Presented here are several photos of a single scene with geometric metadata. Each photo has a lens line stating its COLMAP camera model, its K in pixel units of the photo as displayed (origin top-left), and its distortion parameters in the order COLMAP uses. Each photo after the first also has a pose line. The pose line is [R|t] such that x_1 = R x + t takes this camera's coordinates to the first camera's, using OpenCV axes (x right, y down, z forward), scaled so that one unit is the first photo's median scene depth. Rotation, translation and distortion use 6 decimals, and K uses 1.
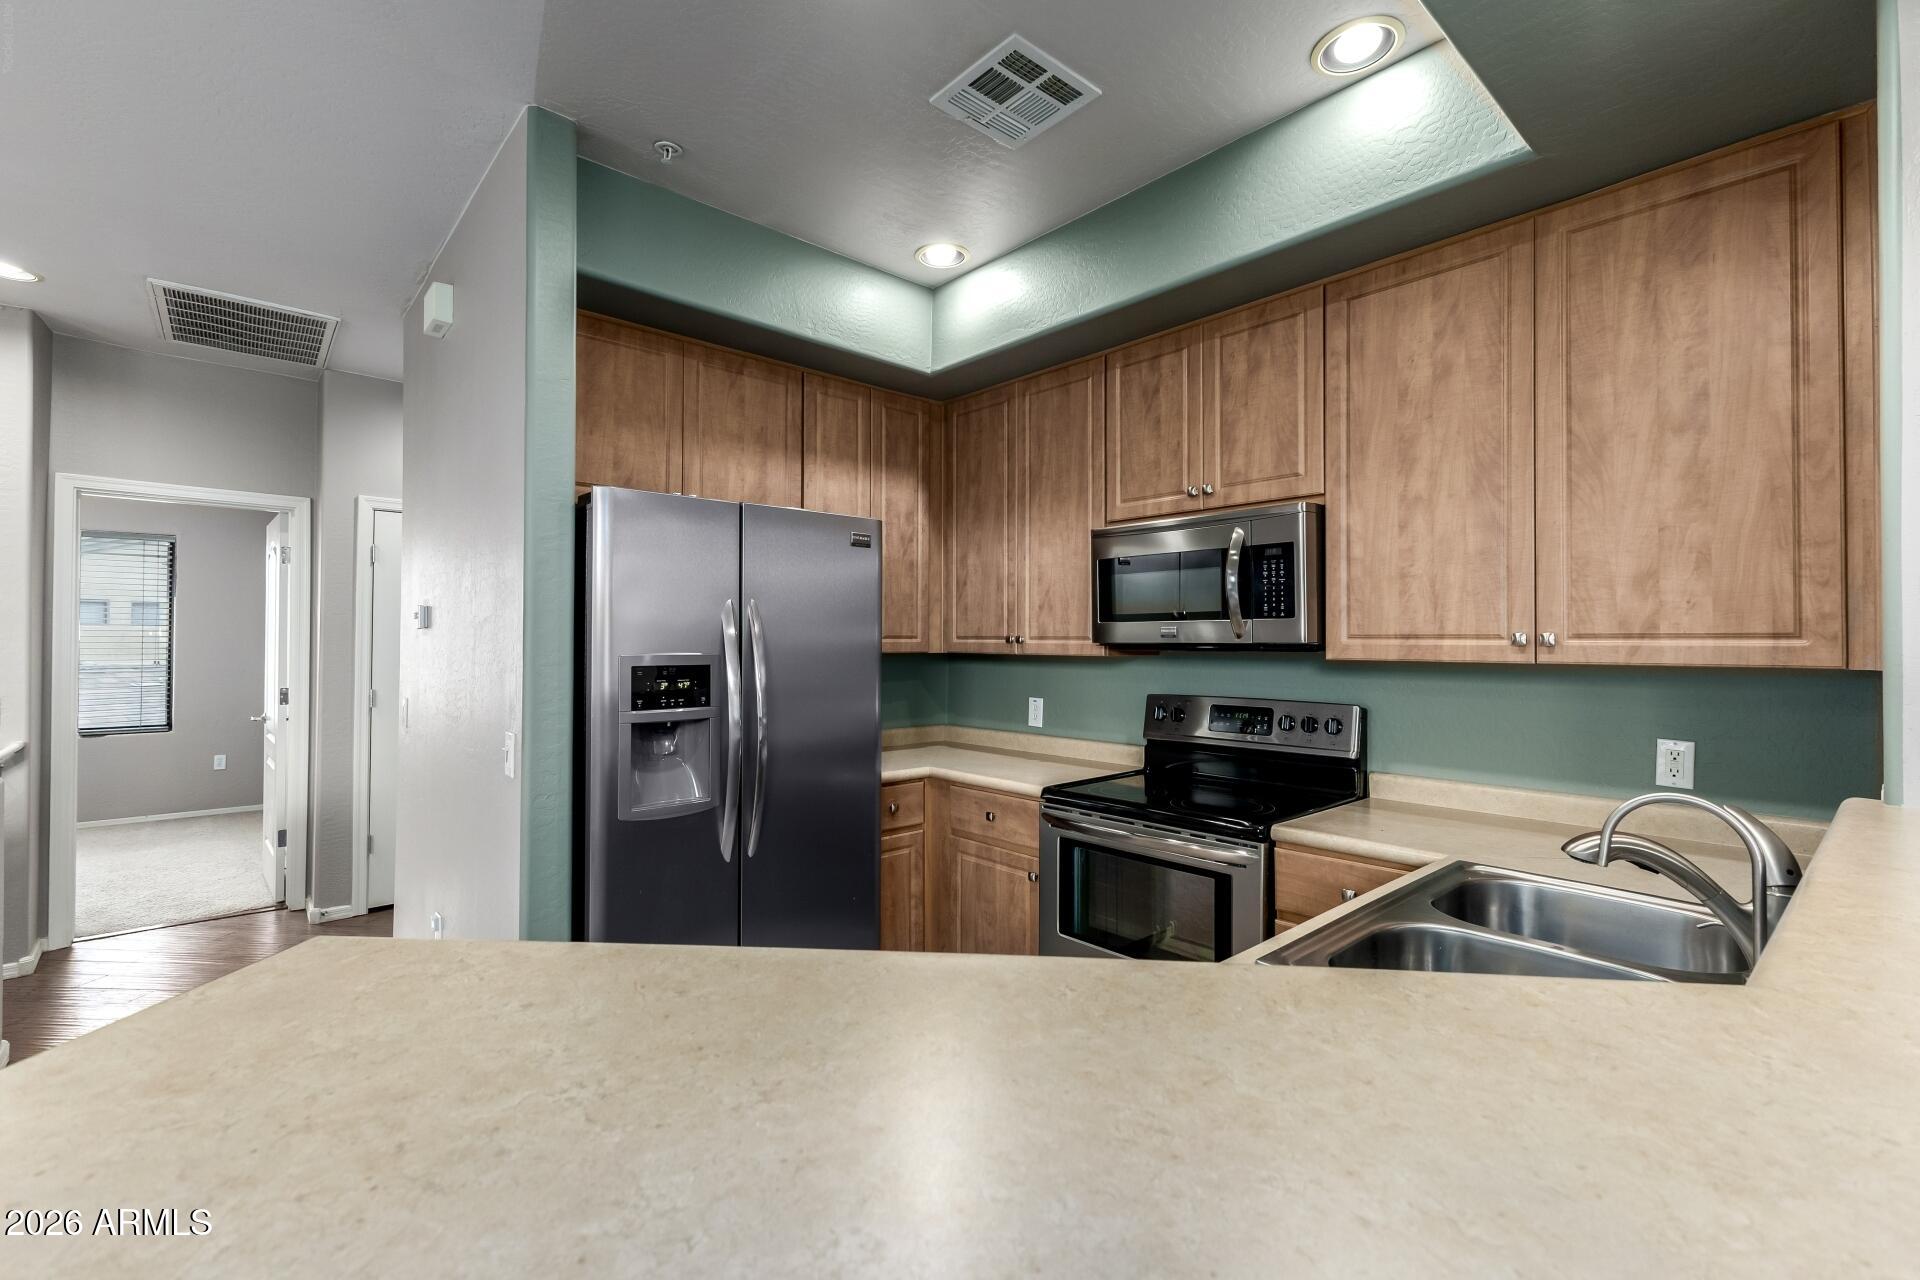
lens RADIAL K [[837.1, 0, 959.2], [0, 837.1, 631.4], [0, 0, 1]] dist [0.002195, -0.000004]
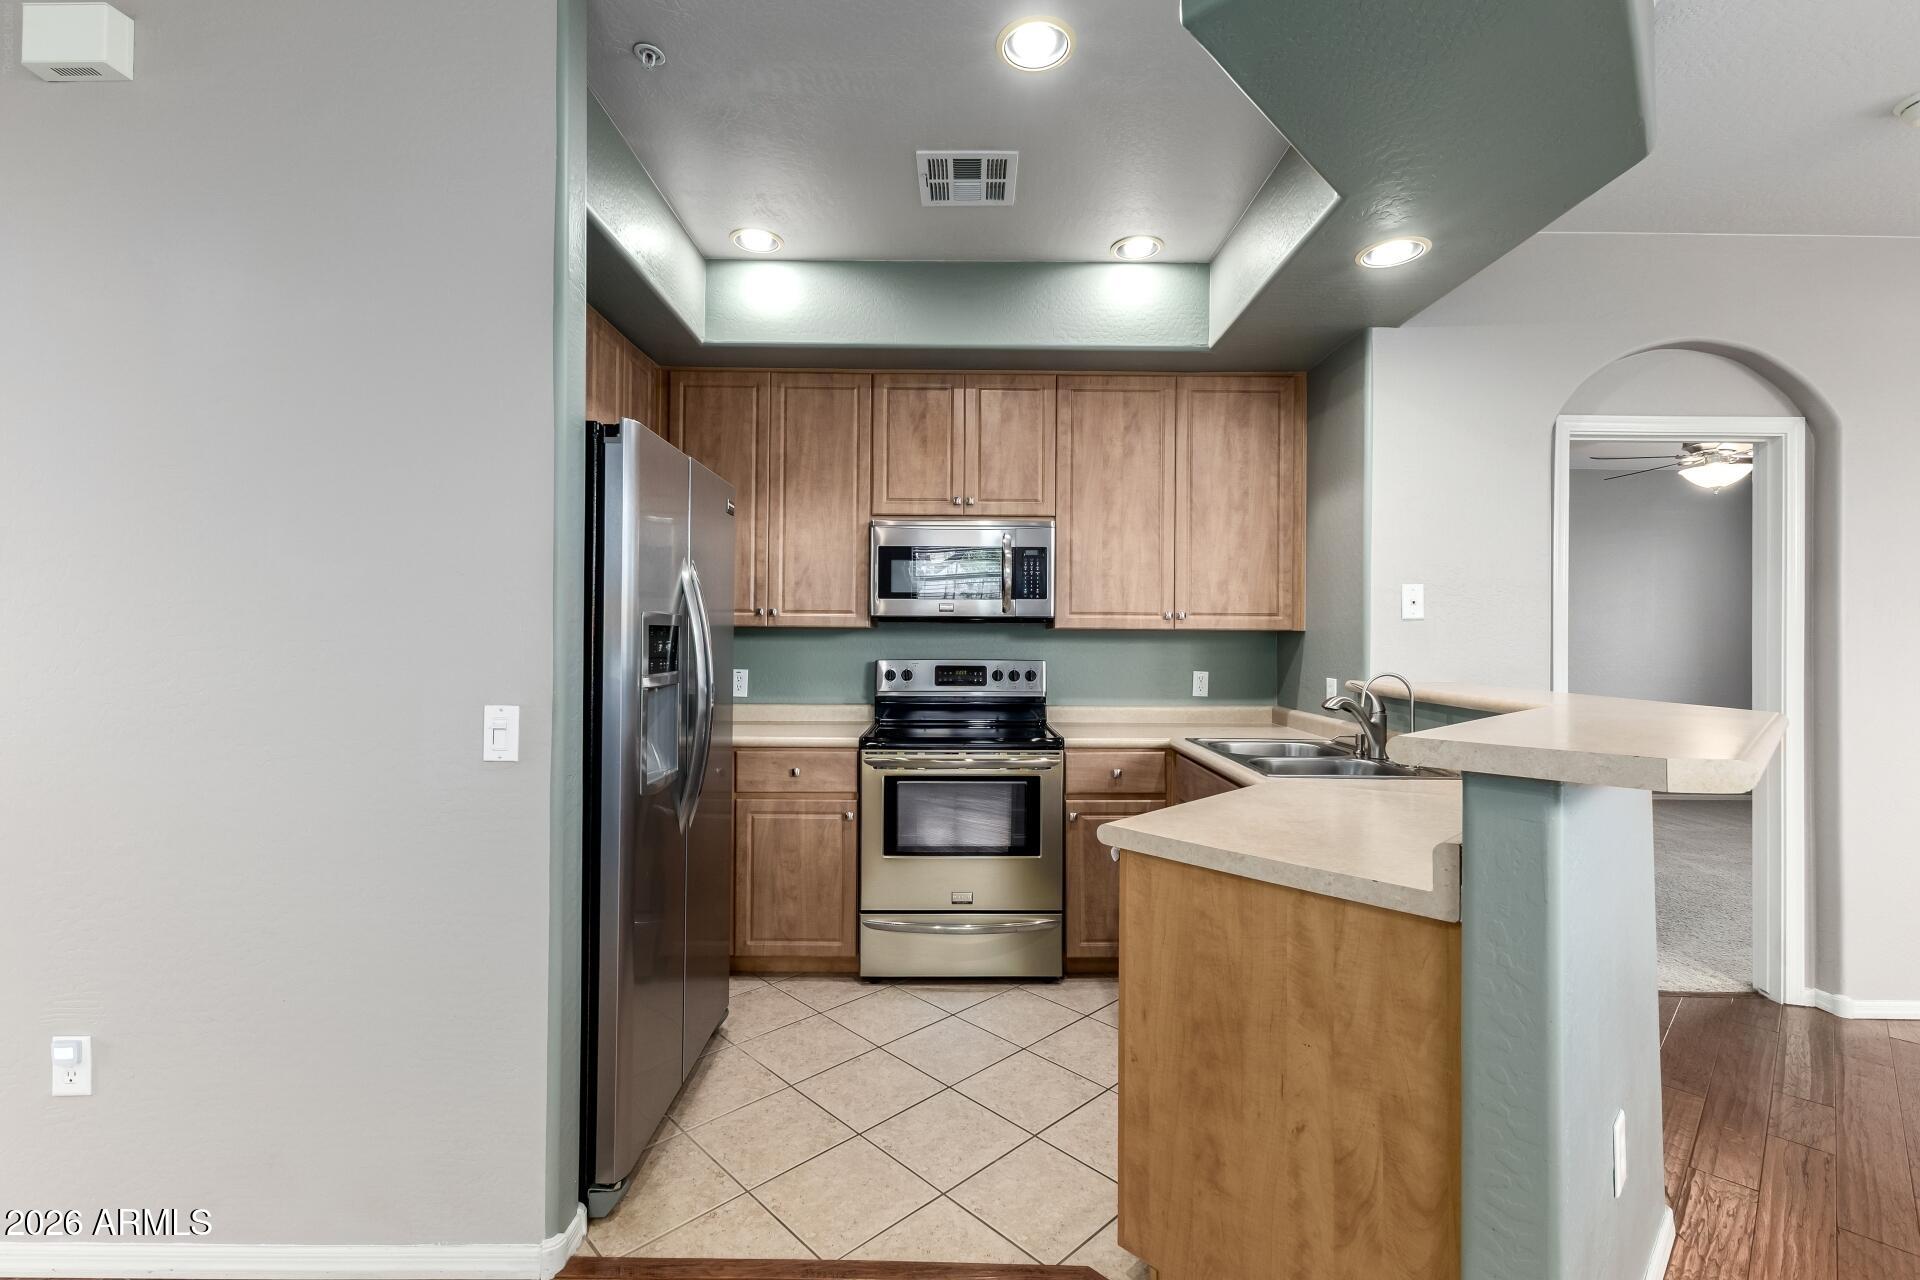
lens RADIAL K [[836.3, 0, 976.3], [0, 836.3, 633.9], [0, 0, 1]] dist [0.000384, 0.000131]
pose [[0.657662, 0.007340, 0.753277, -0.815361], [-0.014463, 0.999891, 0.002884, 0.043657], [-0.753174, -0.012791, 0.657697, 0.137263]]
